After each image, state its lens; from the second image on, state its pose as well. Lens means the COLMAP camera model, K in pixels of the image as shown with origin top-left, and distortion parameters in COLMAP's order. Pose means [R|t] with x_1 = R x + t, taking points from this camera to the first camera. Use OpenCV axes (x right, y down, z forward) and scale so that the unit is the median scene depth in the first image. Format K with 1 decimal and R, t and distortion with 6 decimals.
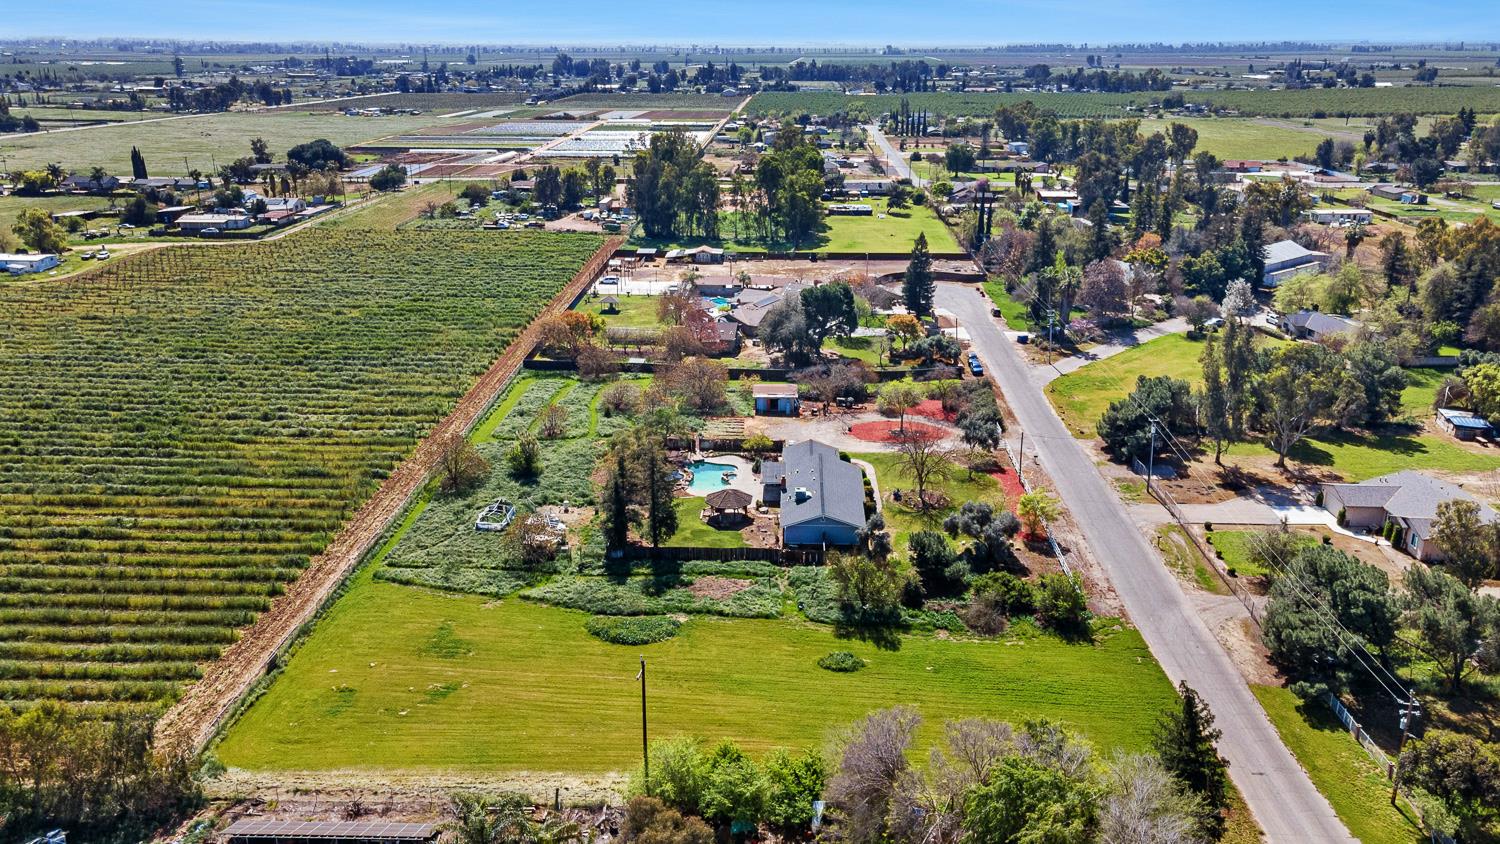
lens RADIAL K [[1120.0, 0, 750.7], [0, 1120.0, 427.7], [0, 0, 1]] dist [0.032488, 0.024439]
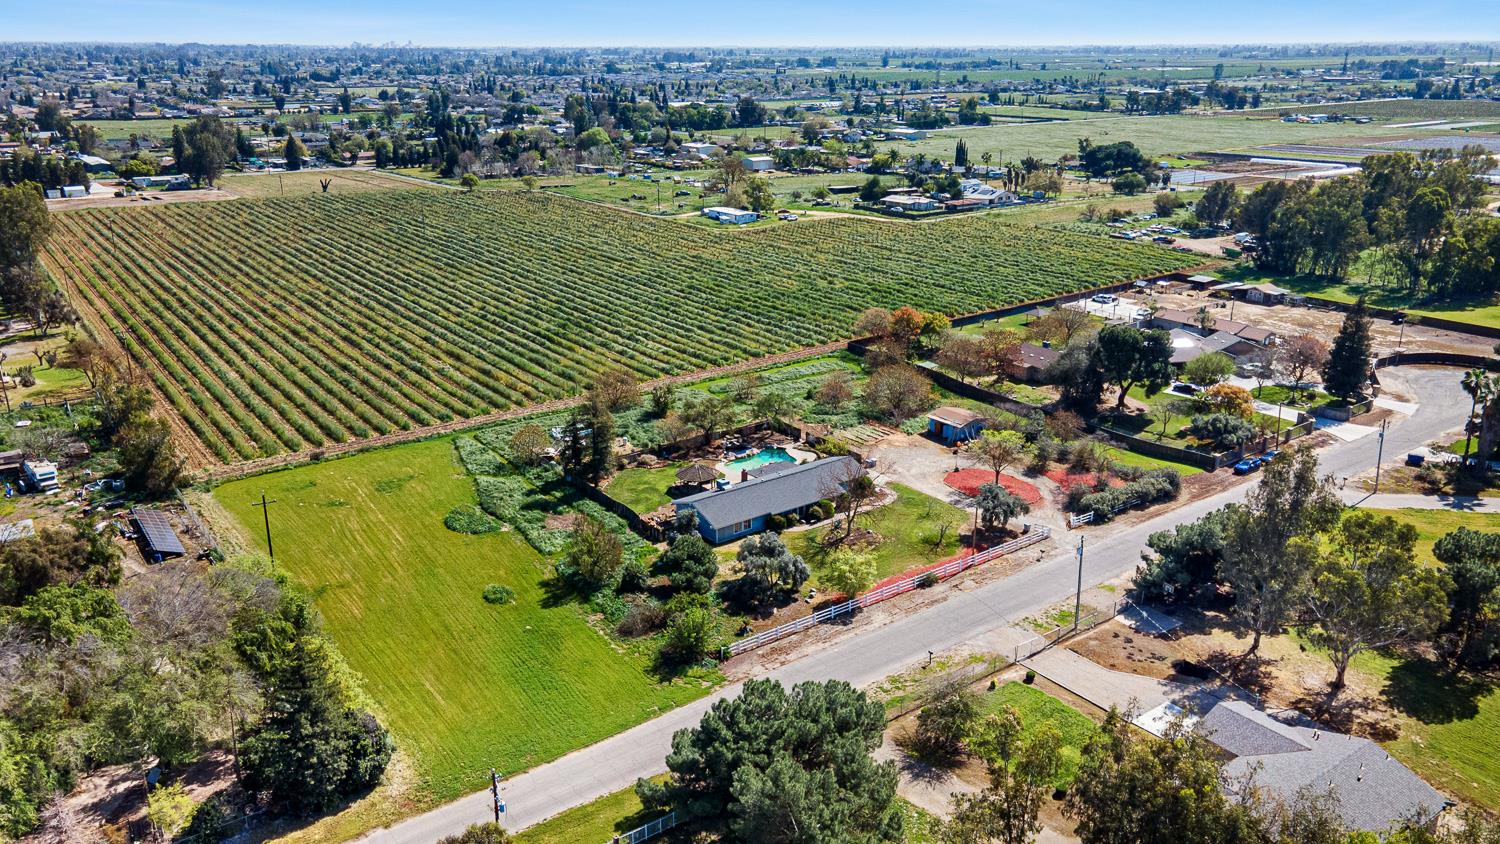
lens RADIAL K [[1120.0, 0, 741.4], [0, 1120.0, 420.0], [0, 0, 1]] dist [0.032488, 0.024439]
pose [[0.623275, 0.248380, -0.741509, 0.702760], [-0.255105, 0.960925, 0.107449, -0.099114], [0.739223, 0.122193, 0.662283, 0.277085]]
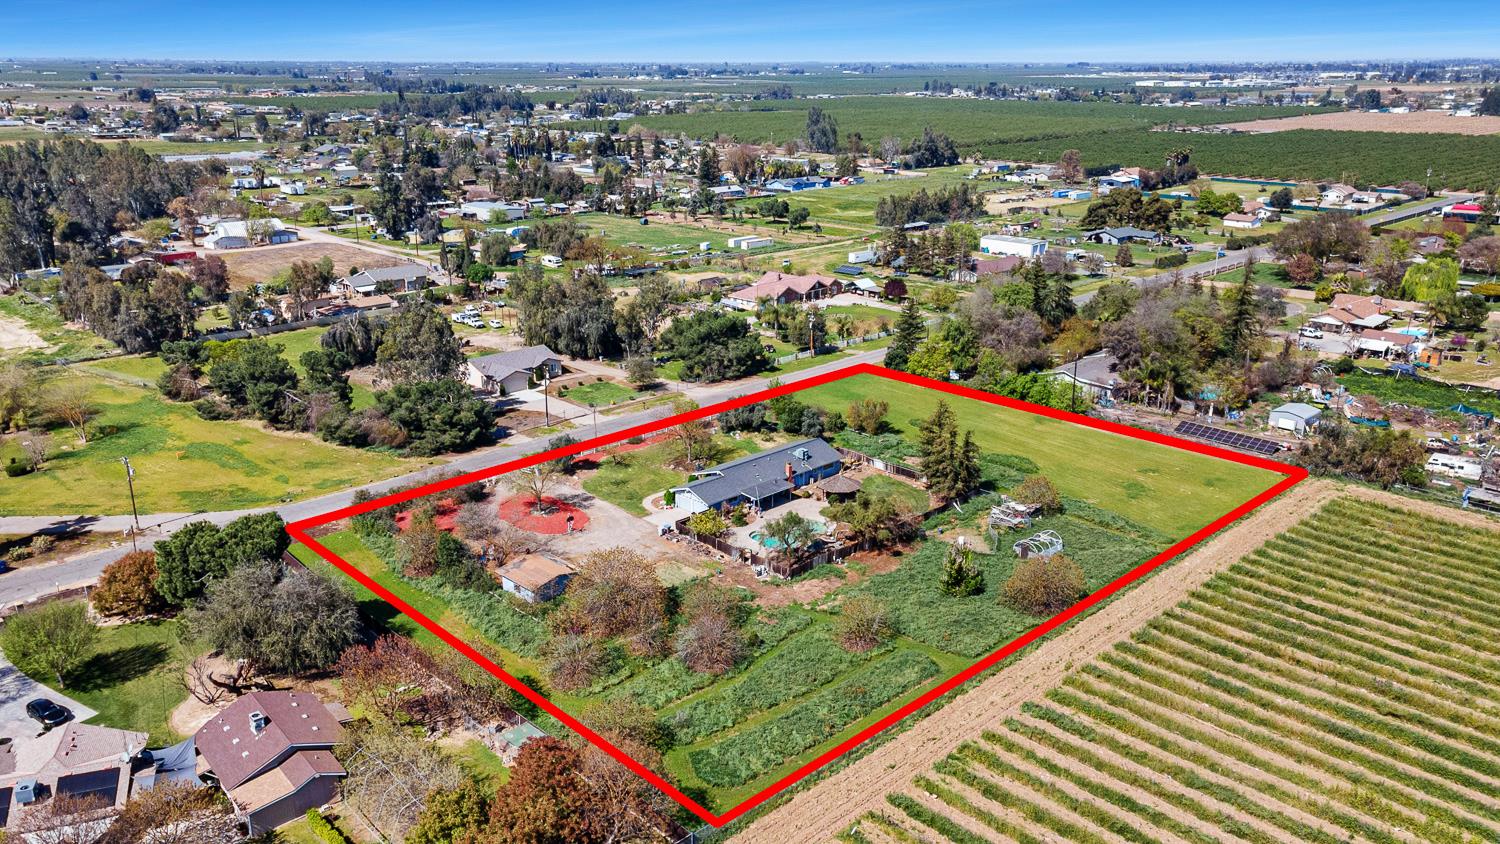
lens RADIAL K [[1120.0, 0, 754.2], [0, 1120.0, 437.0], [0, 0, 1]] dist [0.032488, 0.024439]
pose [[-0.731095, -0.218103, 0.646476, -0.577680], [0.221804, 0.820083, 0.527509, -0.502601], [-0.645216, 0.529051, -0.551183, 1.444505]]
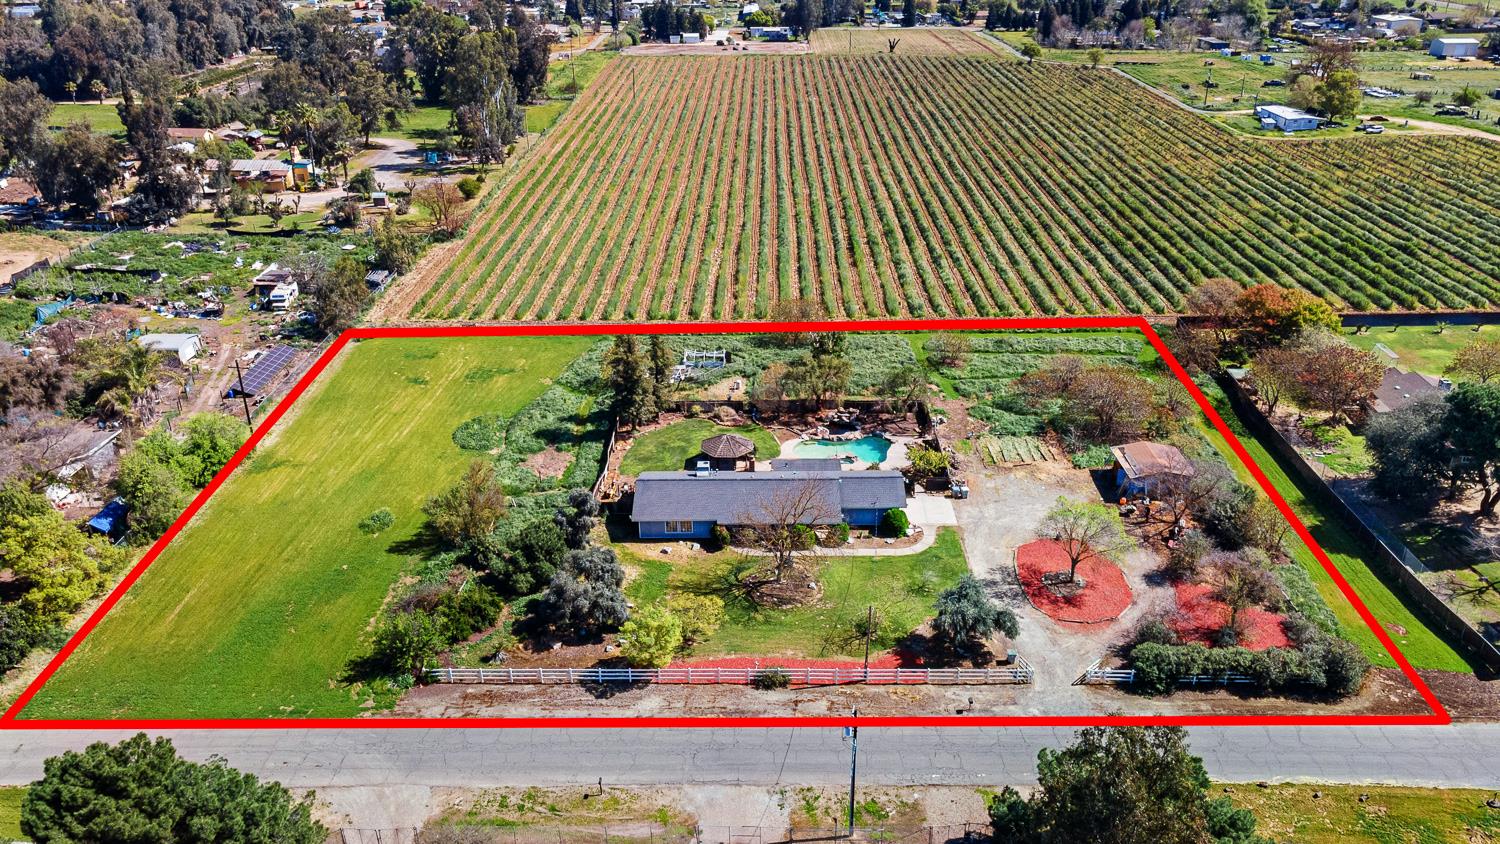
lens RADIAL K [[1120.0, 0, 757.1], [0, 1120.0, 425.7], [0, 0, 1]] dist [0.032488, 0.024439]
pose [[0.033145, 0.428200, -0.903076, 0.684146], [-0.321520, 0.860109, 0.396027, -0.271840], [0.946322, 0.277231, 0.166183, 0.773035]]
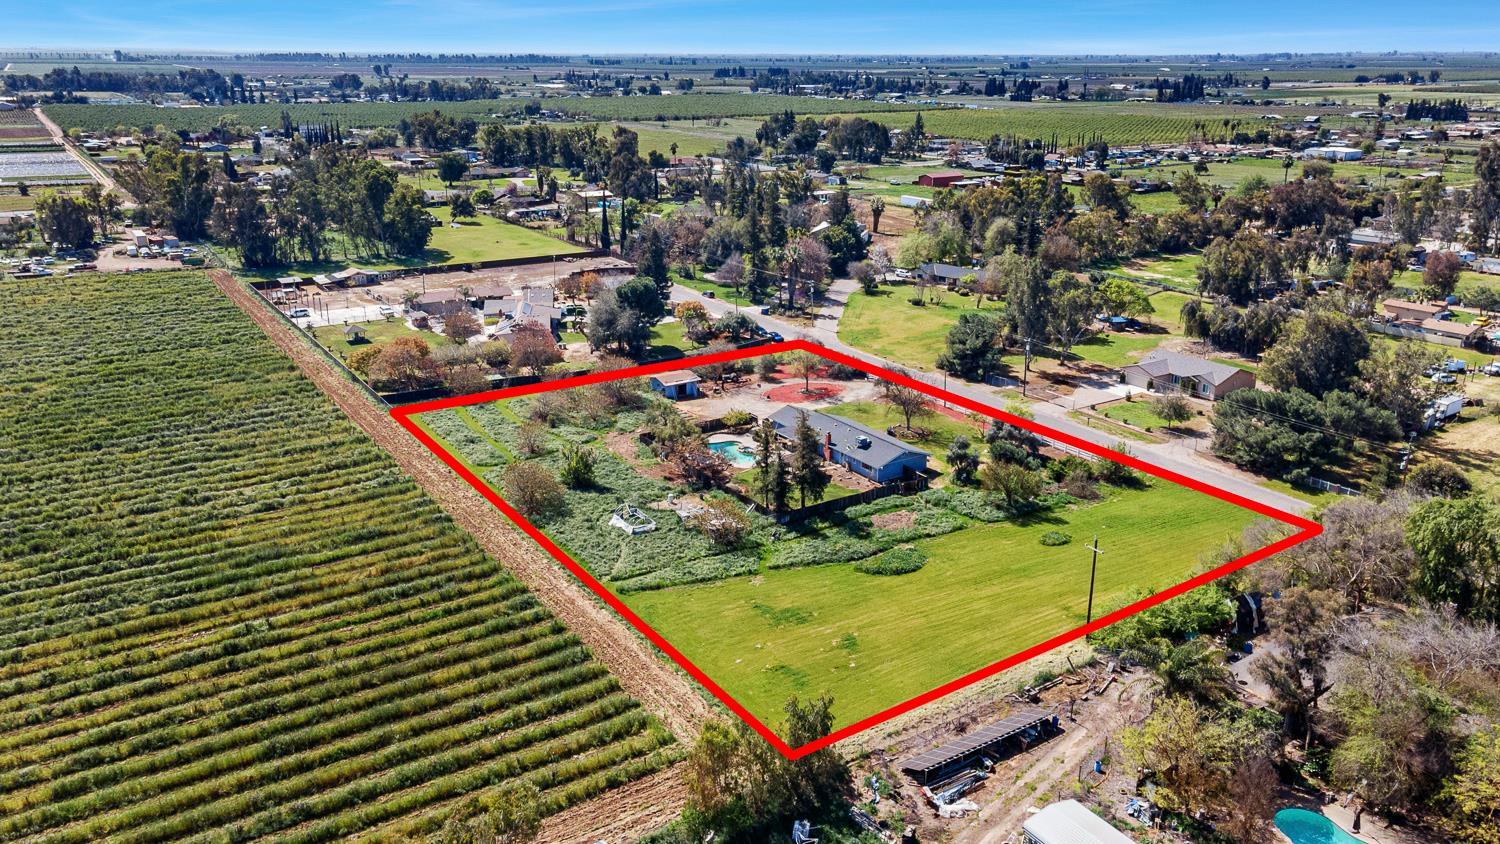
lens RADIAL K [[1120.0, 0, 745.1], [0, 1120.0, 430.0], [0, 0, 1]] dist [0.032488, 0.024439]
pose [[0.814080, -0.184479, 0.550673, -0.602822], [0.187696, 0.980896, 0.051129, -0.030197], [-0.549585, 0.061735, 0.833154, 0.081920]]
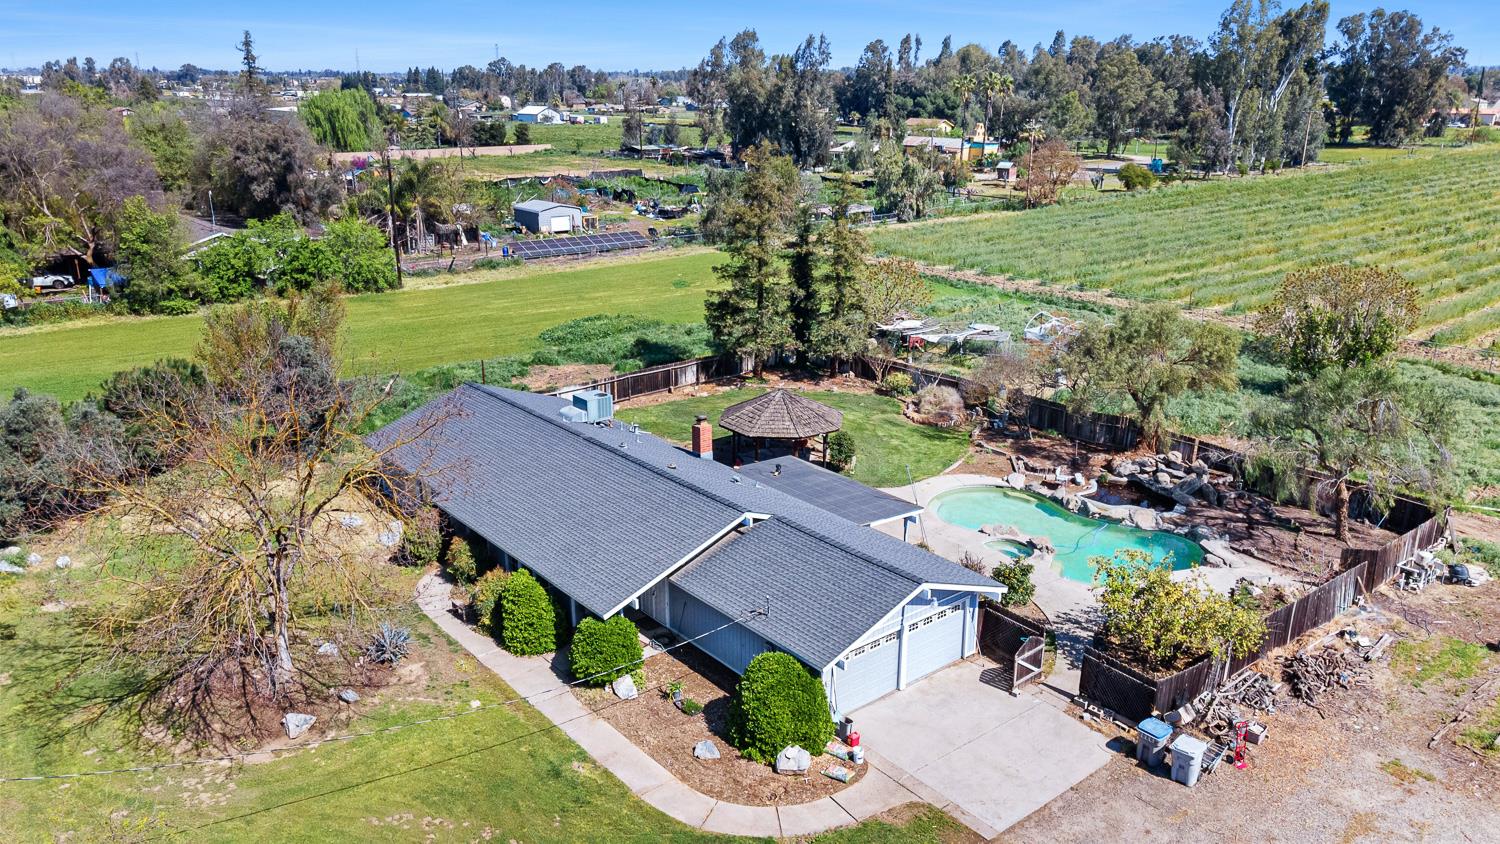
lens RADIAL K [[1120.0, 0, 757.5], [0, 1120.0, 422.2], [0, 0, 1]] dist [0.032488, 0.024439]
pose [[-0.738593, 0.197594, -0.644544, 0.199941], [-0.223961, 0.829863, 0.511046, -0.109974], [0.635863, 0.521808, -0.568678, 1.069533]]
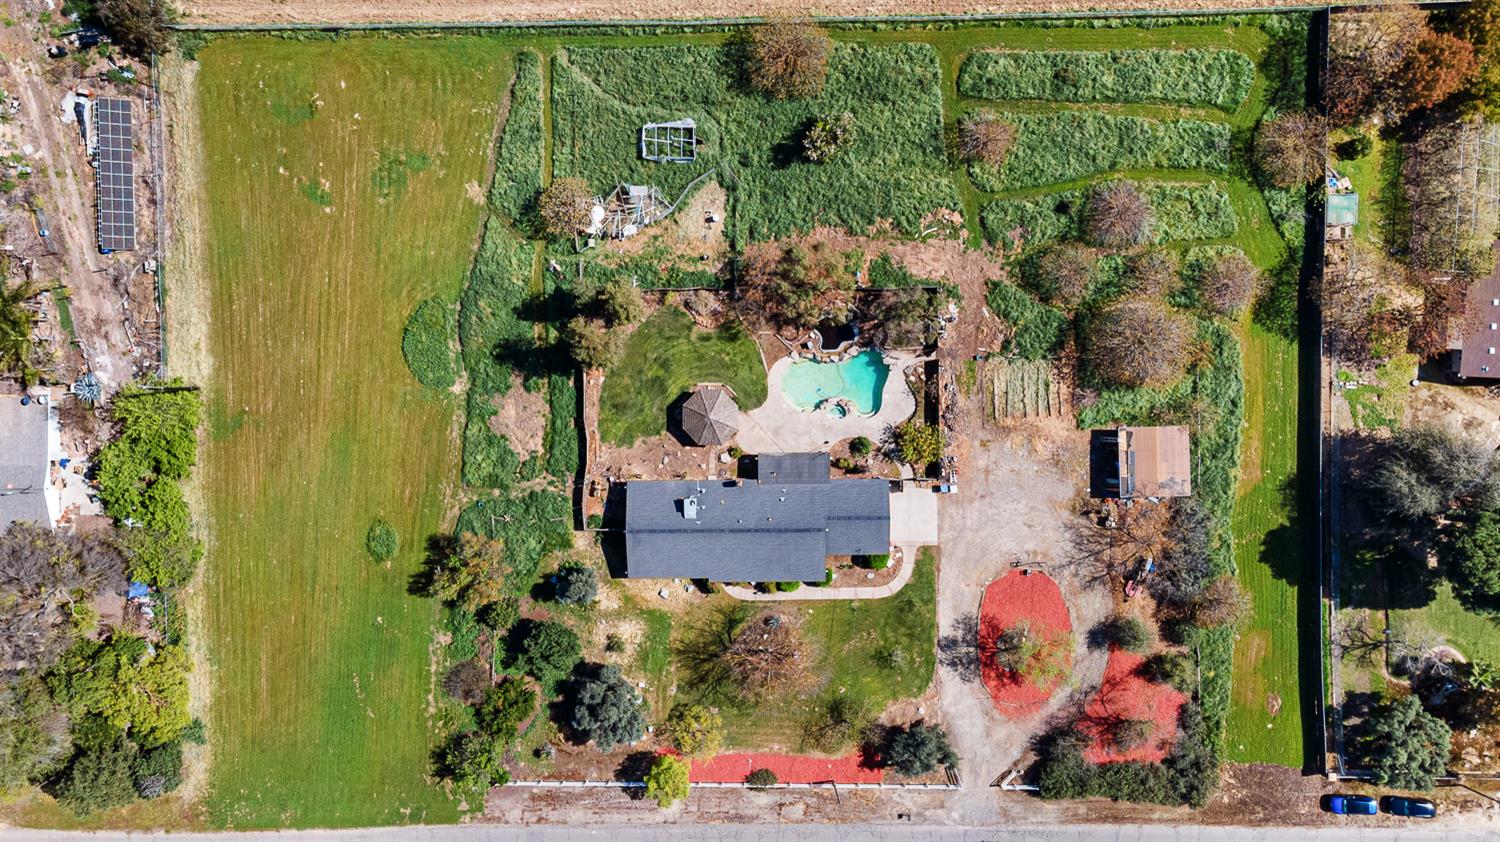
lens RADIAL K [[1120.0, 0, 752.3], [0, 1120.0, 410.9], [0, 0, 1]] dist [0.032488, 0.024439]
pose [[0.055116, 0.998278, 0.020075, -0.033975], [-0.311392, -0.001918, 0.950280, -0.644868], [0.948682, -0.058626, 0.310750, 0.686496]]
